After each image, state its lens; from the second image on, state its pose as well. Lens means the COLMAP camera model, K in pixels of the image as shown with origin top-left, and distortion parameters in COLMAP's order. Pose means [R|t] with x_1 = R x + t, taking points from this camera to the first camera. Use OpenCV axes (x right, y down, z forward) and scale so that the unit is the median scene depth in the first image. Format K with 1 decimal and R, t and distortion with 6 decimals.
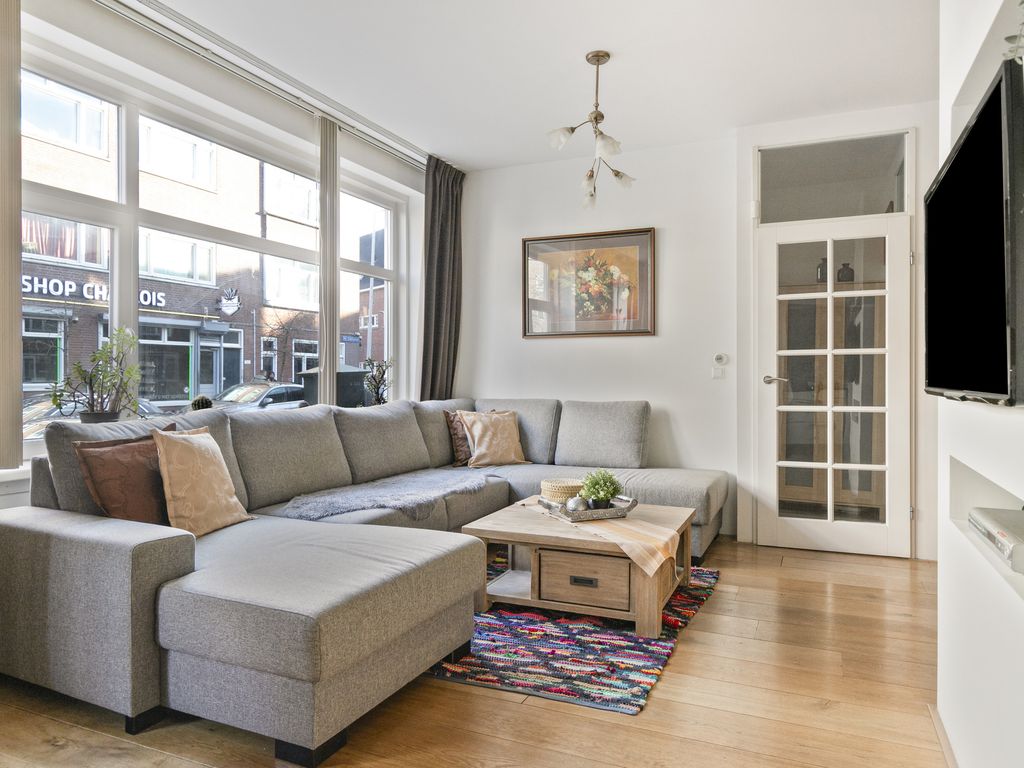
lens RADIAL K [[694.8, 0, 521.6], [0, 694.8, 376.6], [0, 0, 1]] dist [0.000130, 0.000387]
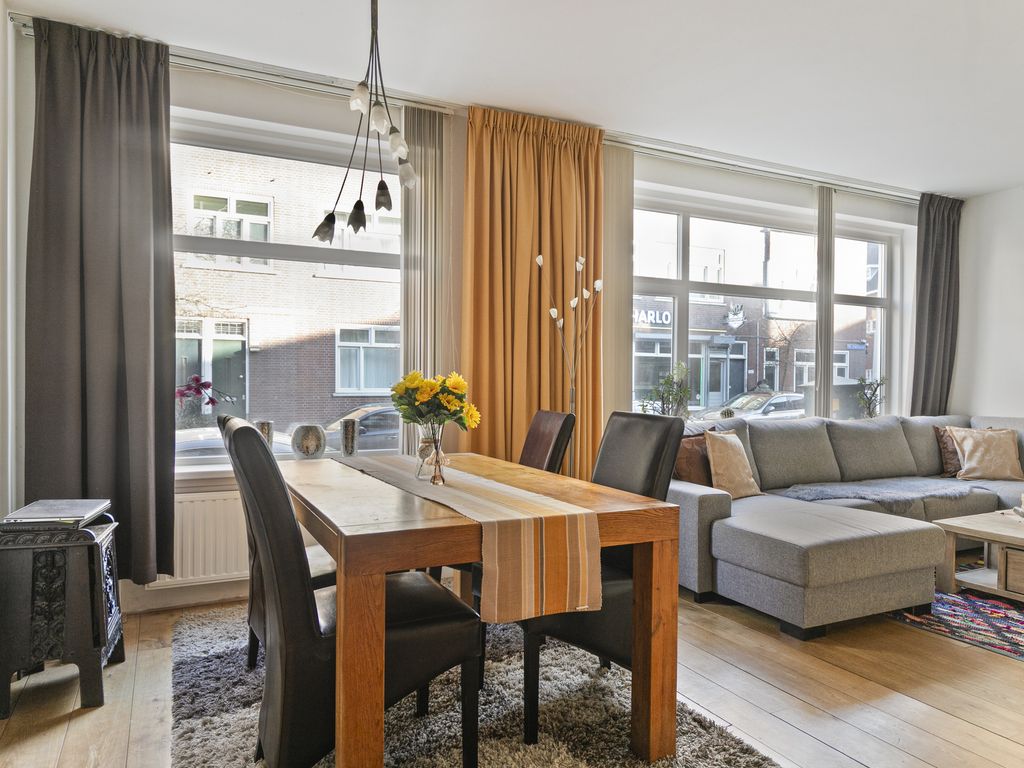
lens RADIAL K [[702.6, 0, 516.1], [0, 702.6, 388.6], [0, 0, 1]] dist [-0.000703, 0.002941]
pose [[0.768123, 0.011371, -0.640201, 0.121707], [-0.005872, 0.999925, 0.010715, -0.023814], [0.640275, -0.004471, 0.768133, -0.367315]]
